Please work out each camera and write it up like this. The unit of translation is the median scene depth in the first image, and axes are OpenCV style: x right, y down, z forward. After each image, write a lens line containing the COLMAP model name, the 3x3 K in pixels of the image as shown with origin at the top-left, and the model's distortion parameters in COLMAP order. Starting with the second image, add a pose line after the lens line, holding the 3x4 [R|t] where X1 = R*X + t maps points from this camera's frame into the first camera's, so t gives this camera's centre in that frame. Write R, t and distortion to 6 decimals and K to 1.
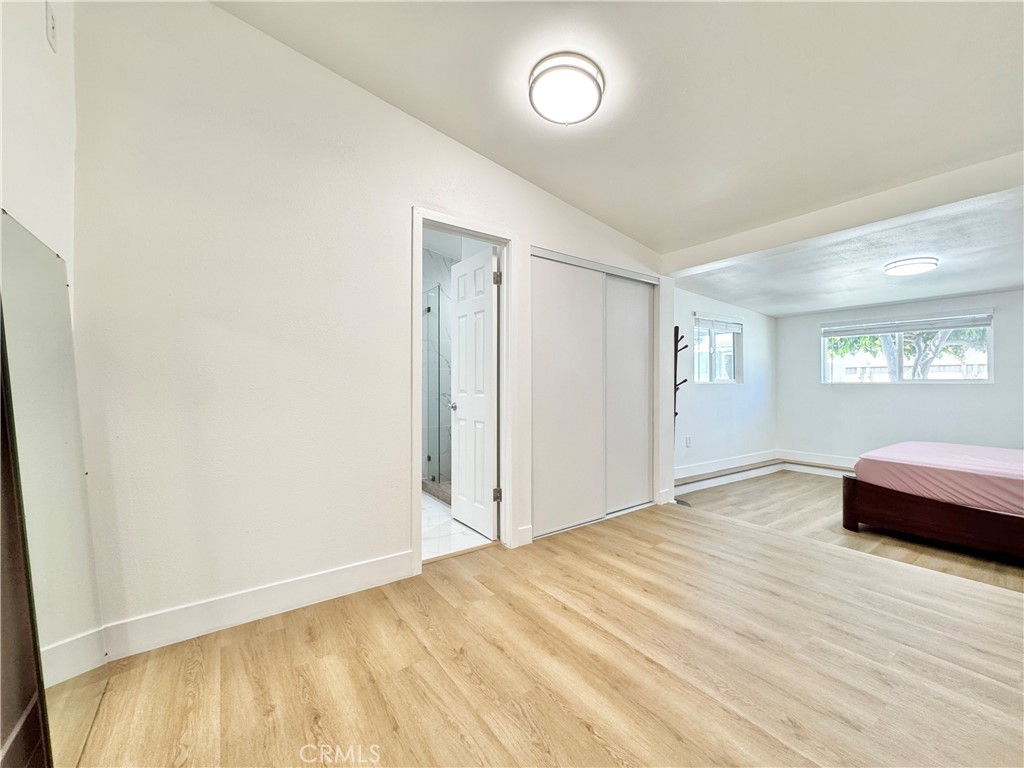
lens RADIAL K [[408.6, 0, 505.6], [0, 408.6, 379.6], [0, 0, 1]] dist [-0.001459, -0.000026]
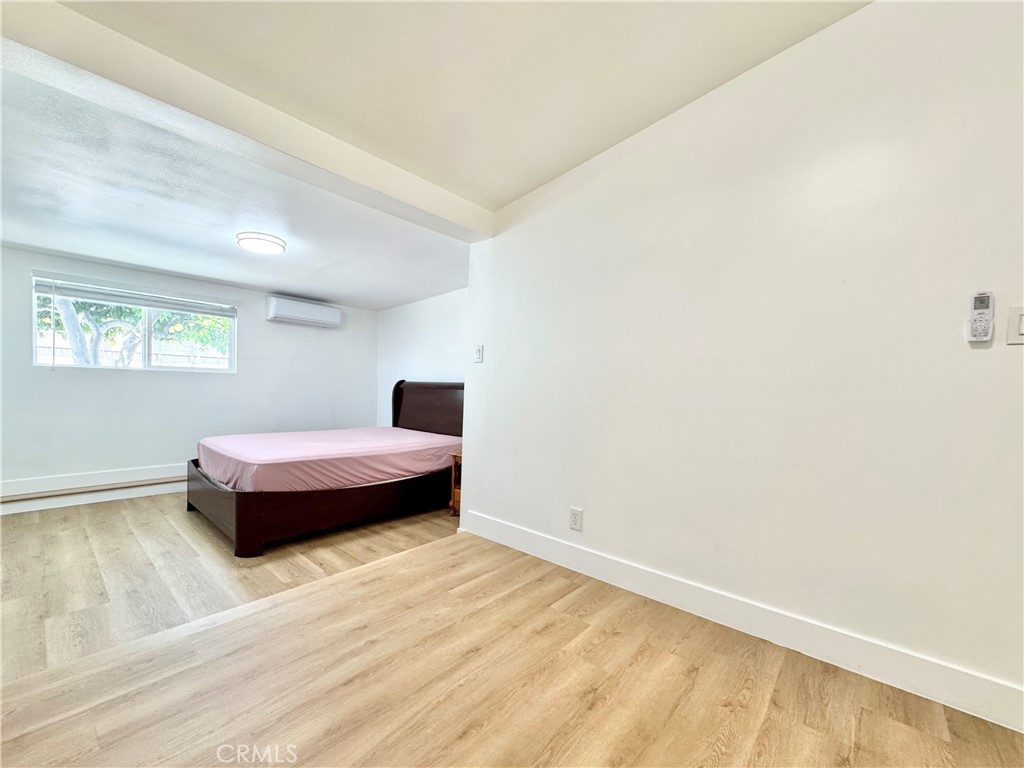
lens RADIAL K [[428.0, 0, 511.9], [0, 428.0, 399.5], [0, 0, 1]] dist [-0.001951, -0.000222]
pose [[-0.256812, -0.043103, 0.965500, -0.088000], [-0.043724, 0.998500, 0.032946, 0.013496], [-0.965472, -0.033755, -0.258311, 0.826246]]
